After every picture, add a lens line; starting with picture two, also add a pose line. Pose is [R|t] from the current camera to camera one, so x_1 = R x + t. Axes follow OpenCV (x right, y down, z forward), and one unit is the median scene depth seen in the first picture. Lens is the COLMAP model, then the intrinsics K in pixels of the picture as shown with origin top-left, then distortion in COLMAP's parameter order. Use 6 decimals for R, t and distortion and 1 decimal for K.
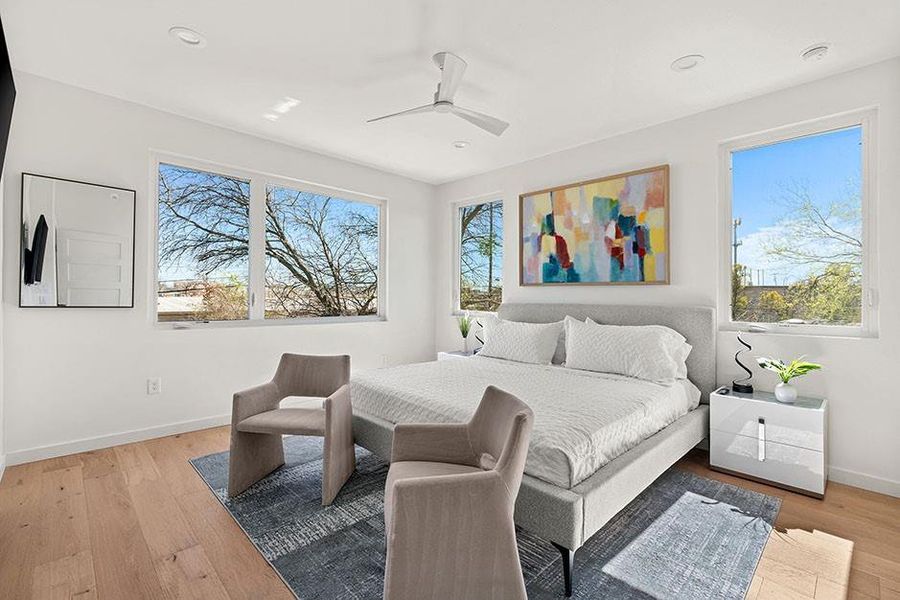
lens RADIAL K [[405.7, 0, 447.5], [0, 405.7, 298.3], [0, 0, 1]] dist [-0.005157, 0.001066]
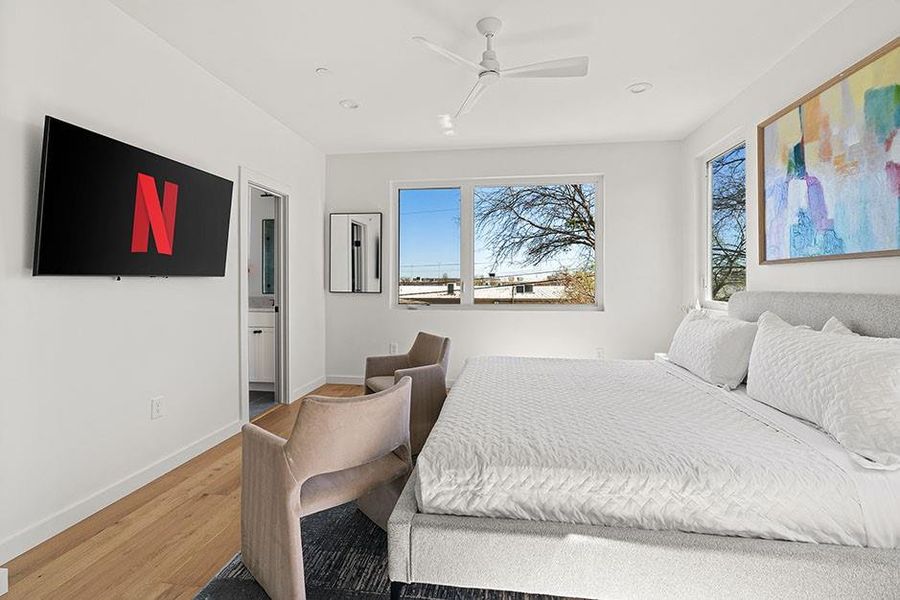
lens RADIAL K [[405.7, 0, 441.9], [0, 405.7, 283.6], [0, 0, 1]] dist [-0.005157, 0.001066]
pose [[0.611179, -0.011215, -0.791413, 0.402439], [0.005462, 0.999936, -0.009952, 0.003963], [0.791473, 0.001760, 0.611201, 0.214756]]
